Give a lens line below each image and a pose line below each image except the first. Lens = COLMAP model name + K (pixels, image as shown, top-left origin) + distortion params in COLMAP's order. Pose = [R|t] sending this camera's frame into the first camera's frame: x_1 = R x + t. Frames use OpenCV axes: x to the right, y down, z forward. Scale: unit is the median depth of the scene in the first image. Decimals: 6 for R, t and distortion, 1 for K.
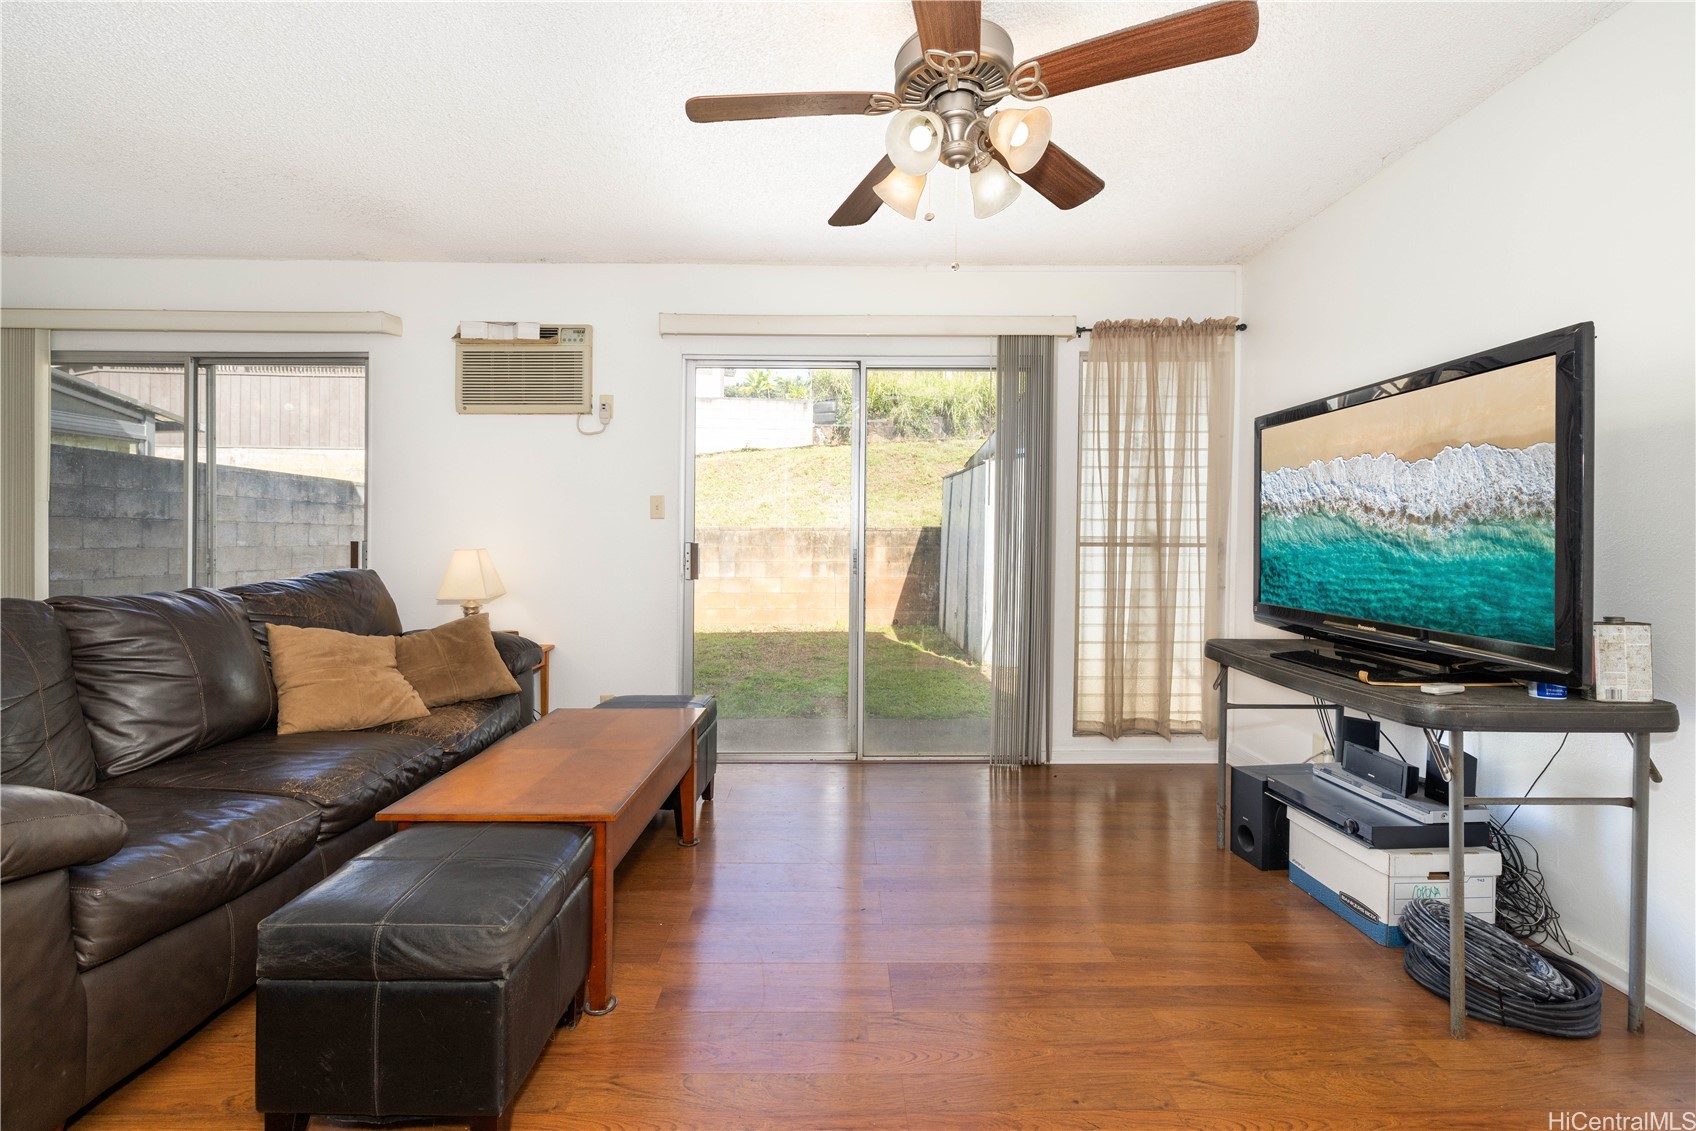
lens RADIAL K [[735.2, 0, 850.2], [0, 735.2, 544.1], [0, 0, 1]] dist [0.001206, 0.000026]
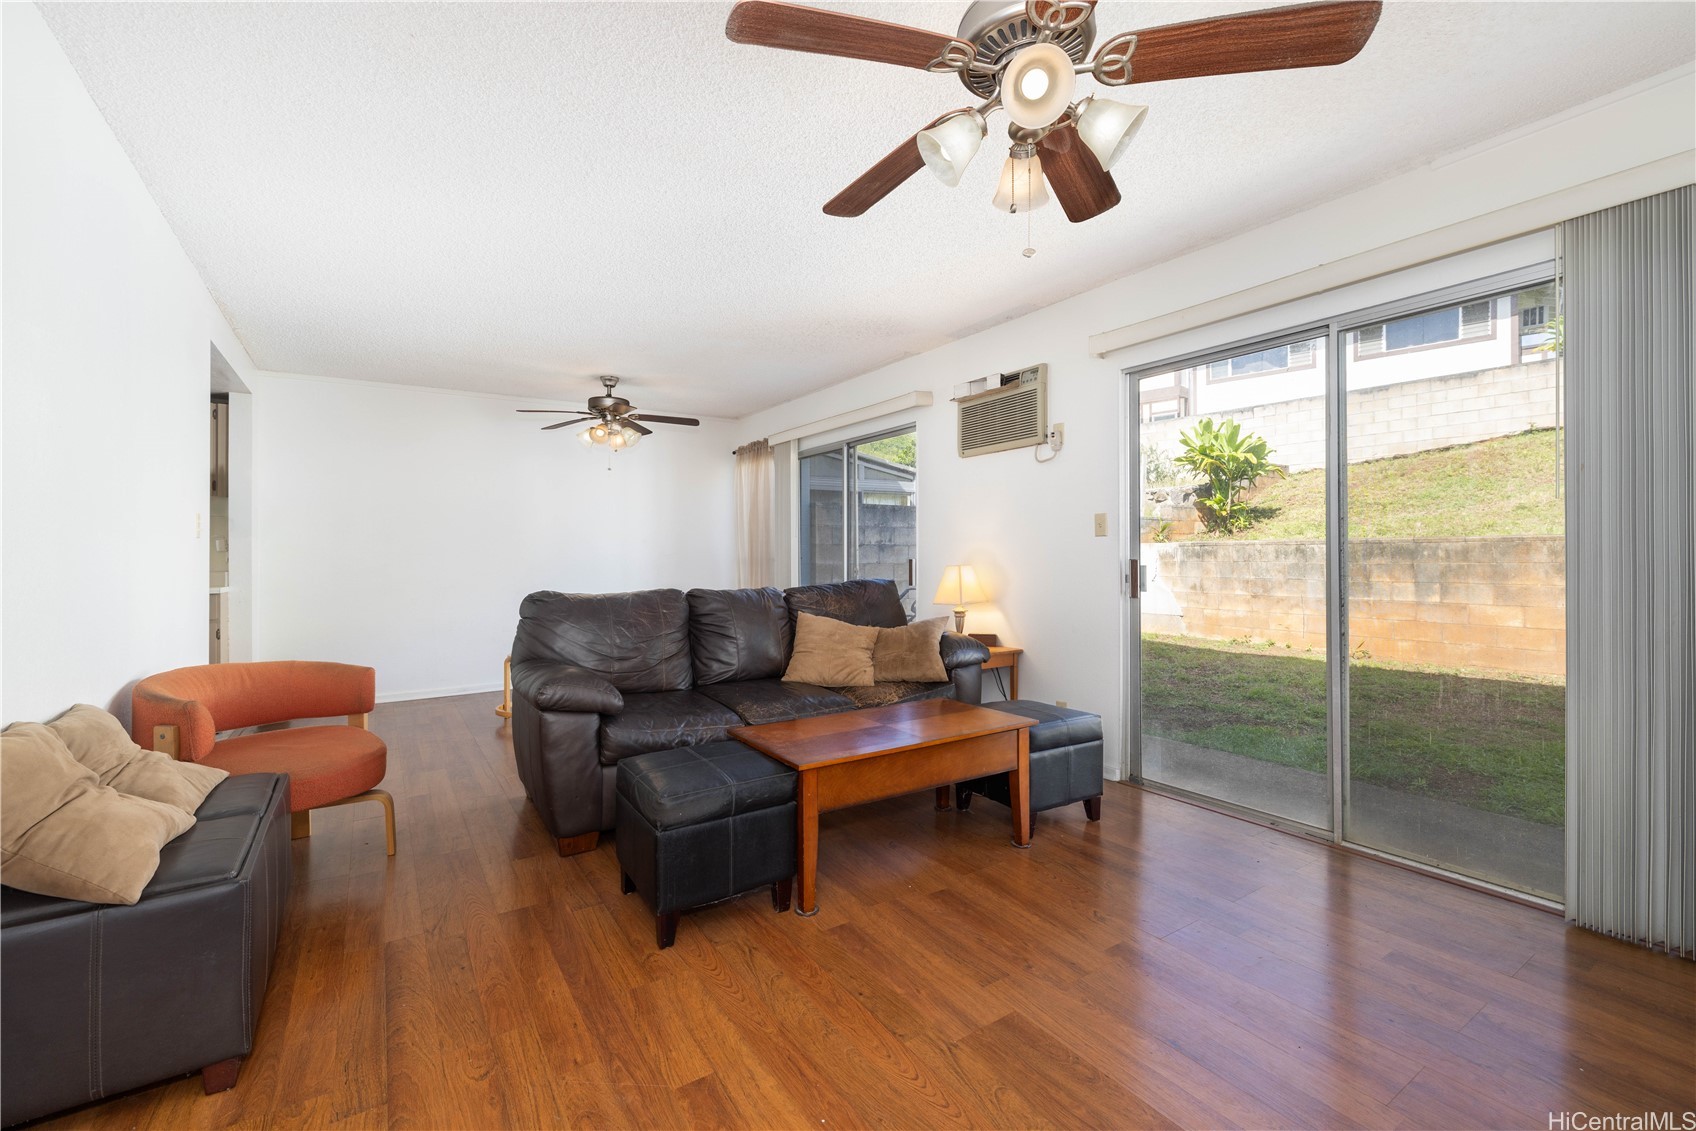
lens RADIAL K [[697.6, 0, 837.3], [0, 697.6, 555.9], [0, 0, 1]] dist [0.001081, 0.000064]
pose [[0.529178, -0.005908, -0.848490, 0.371069], [0.001473, 0.999981, -0.006045, -0.002574], [0.848509, 0.001949, 0.529177, 0.184776]]
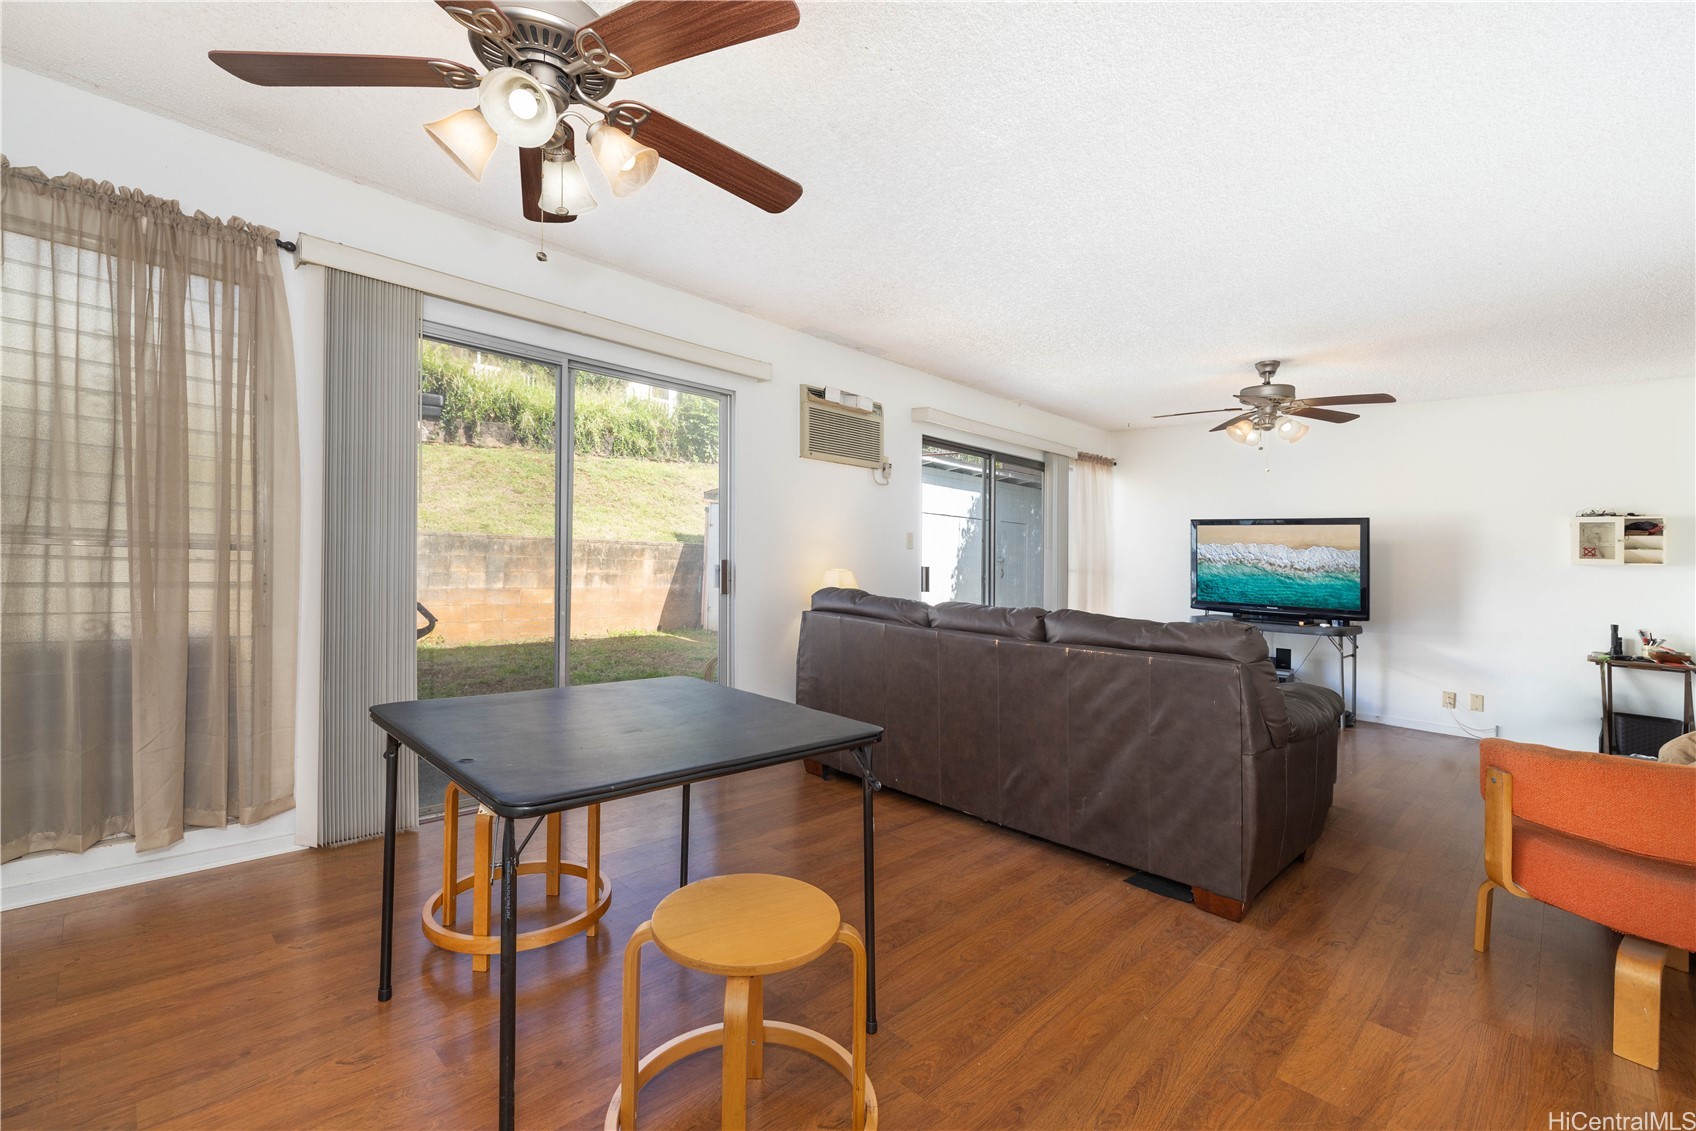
lens RADIAL K [[697.6, 0, 837.3], [0, 697.6, 555.9], [0, 0, 1]] dist [0.001081, 0.000064]
pose [[0.732224, 0.025682, 0.680579, -1.274044], [-0.028802, 0.999562, -0.006730, -0.008592], [-0.680454, -0.014674, 0.732644, 0.115807]]
